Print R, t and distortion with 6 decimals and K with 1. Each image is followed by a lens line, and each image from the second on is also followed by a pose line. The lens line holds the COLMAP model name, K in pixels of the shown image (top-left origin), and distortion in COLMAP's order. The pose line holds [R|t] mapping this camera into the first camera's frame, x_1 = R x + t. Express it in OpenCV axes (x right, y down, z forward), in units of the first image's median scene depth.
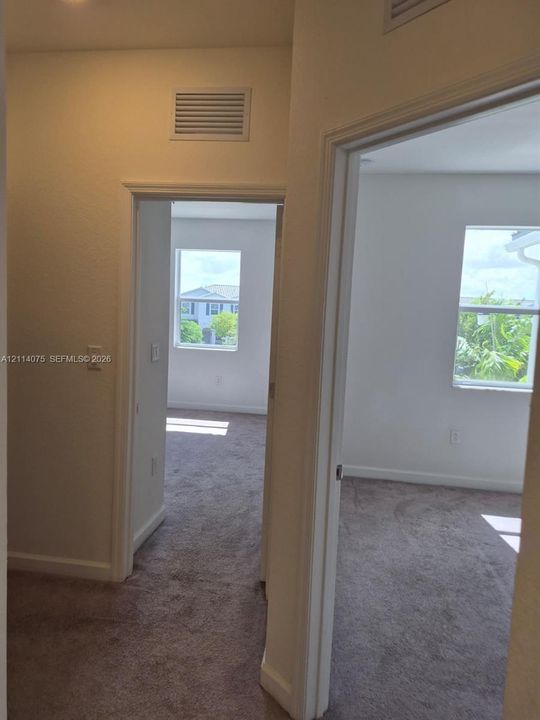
lens RADIAL K [[502.7, 0, 262.2], [0, 502.7, 356.5], [0, 0, 1]] dist [0.065899, -0.077901]
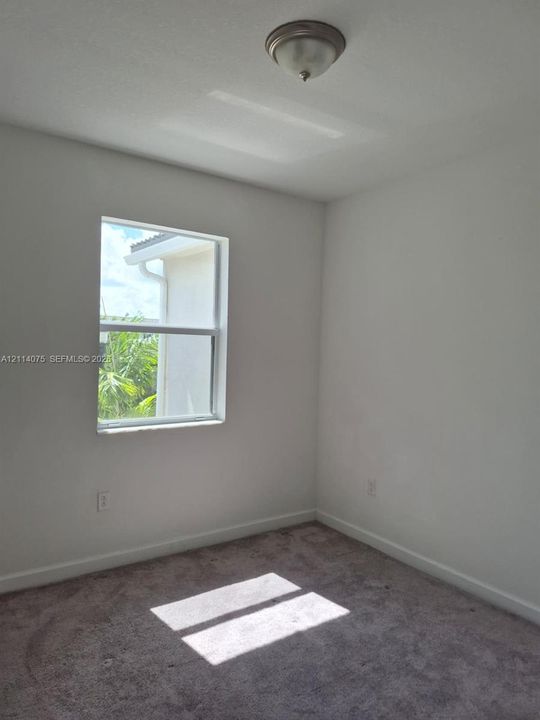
lens RADIAL K [[502.7, 0, 262.2], [0, 502.7, 356.5], [0, 0, 1]] dist [0.065899, -0.077901]
pose [[0.733788, -0.037381, 0.678350, 0.063745], [0.059607, 0.998177, -0.009473, -0.030893], [-0.676759, 0.047385, 0.734678, 0.318032]]
